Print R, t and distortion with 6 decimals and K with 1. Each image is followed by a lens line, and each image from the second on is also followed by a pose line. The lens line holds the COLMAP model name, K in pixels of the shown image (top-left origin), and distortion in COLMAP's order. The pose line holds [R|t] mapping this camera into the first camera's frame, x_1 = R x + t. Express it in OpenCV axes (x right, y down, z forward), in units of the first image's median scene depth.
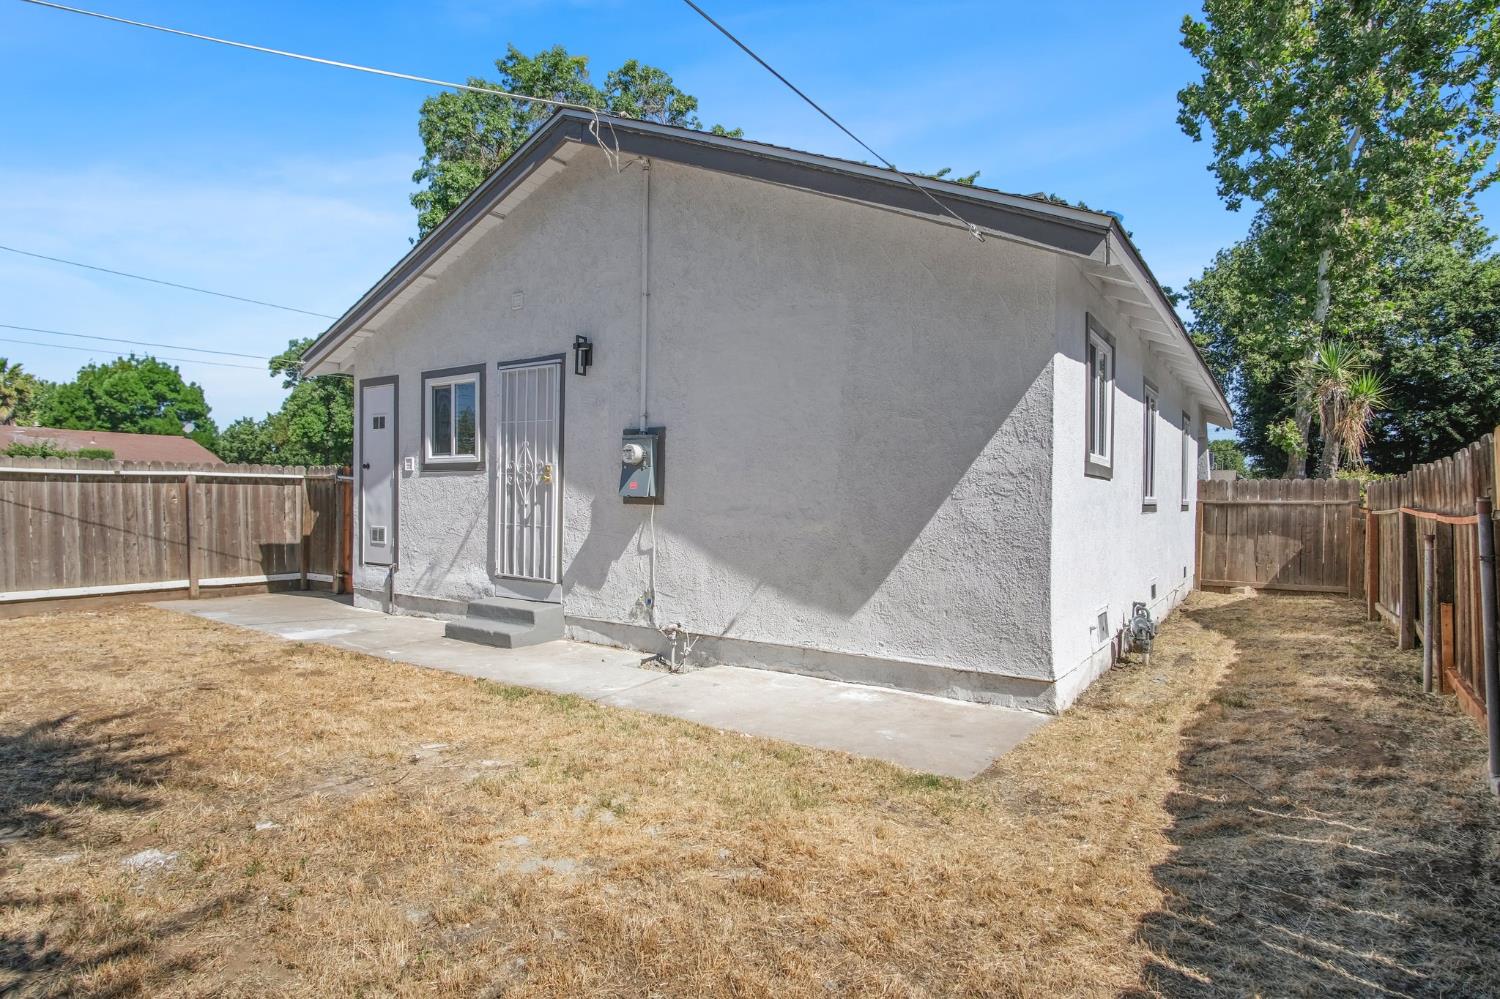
lens RADIAL K [[808.7, 0, 743.1], [0, 808.7, 498.4], [0, 0, 1]] dist [-0.023967, 0.000420]
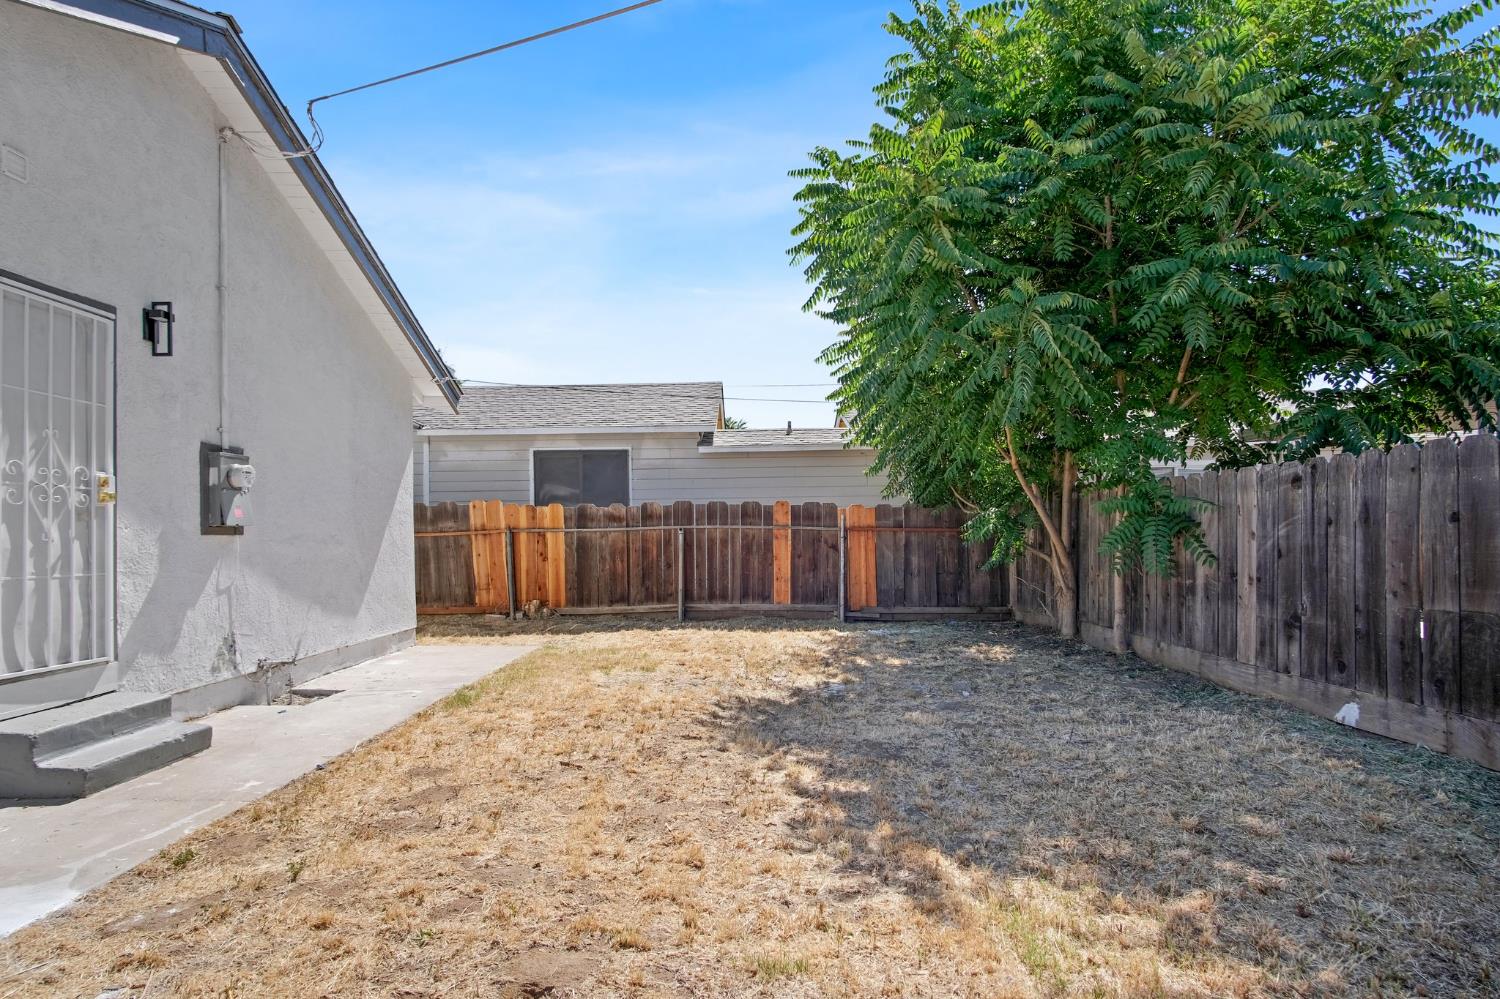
lens RADIAL K [[821.9, 0, 749.3], [0, 821.9, 534.2], [0, 0, 1]] dist [-0.022702, 0.001651]
pose [[-0.554823, -0.005268, 0.831952, -1.011344], [0.010550, 0.999855, 0.013367, 0.000686], [-0.831902, 0.016193, -0.554687, 0.901532]]
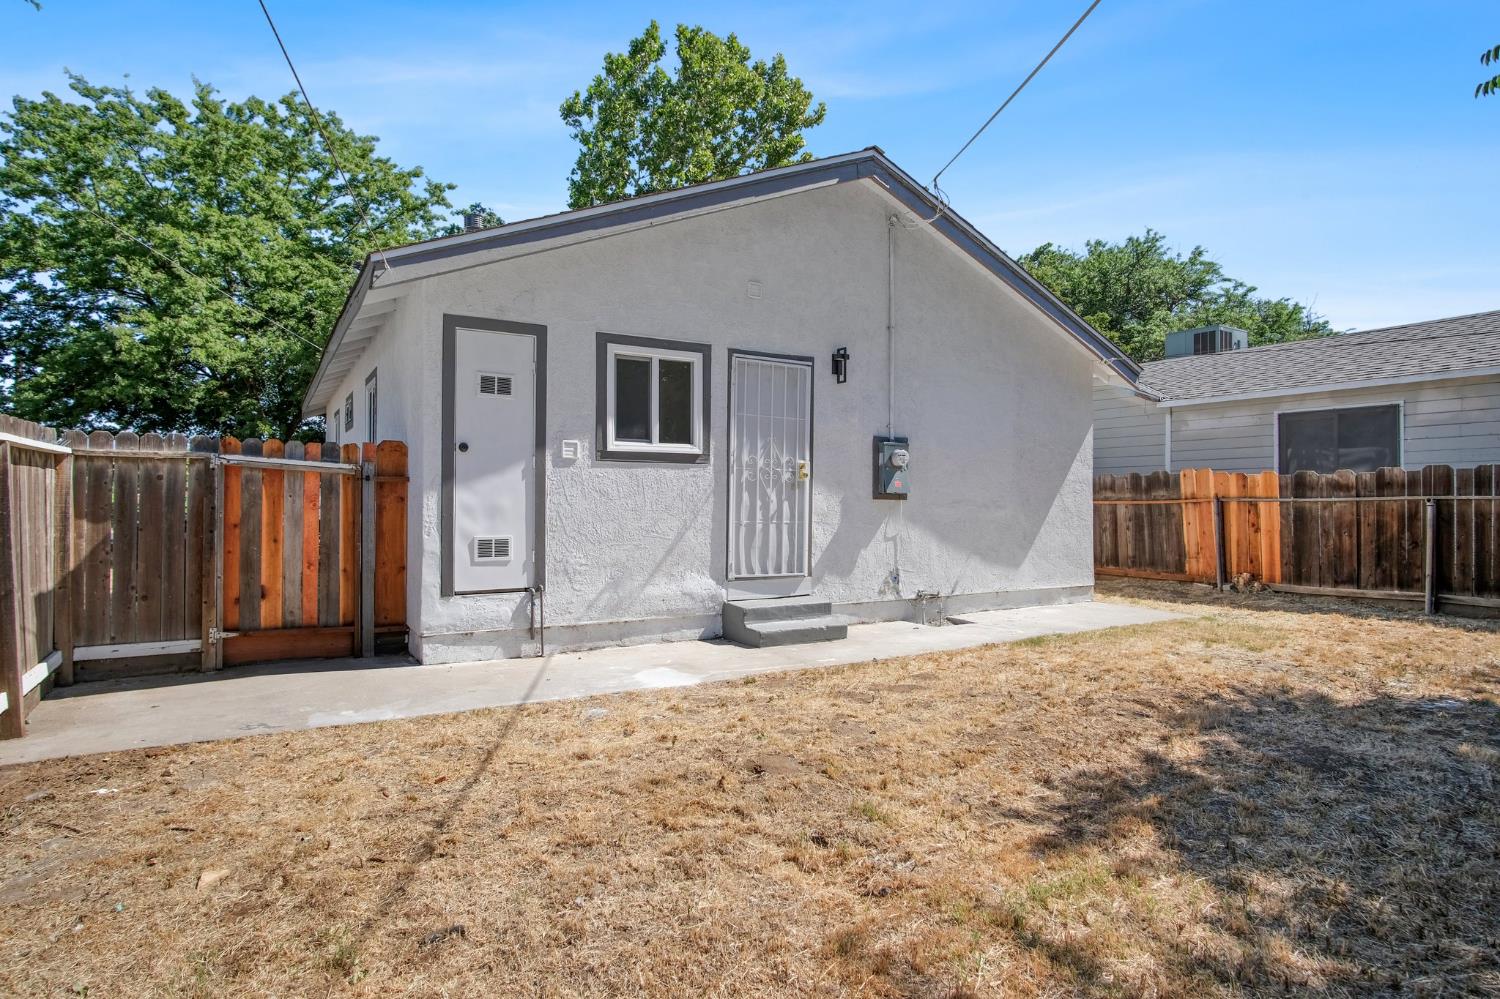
lens RADIAL K [[808.7, 0, 743.1], [0, 808.7, 498.4], [0, 0, 1]] dist [-0.023967, 0.000420]
pose [[0.418799, -0.002061, 0.908076, -1.172699], [0.003483, 0.999994, 0.000663, 0.003510], [-0.908072, 0.002885, 0.418804, 0.614829]]
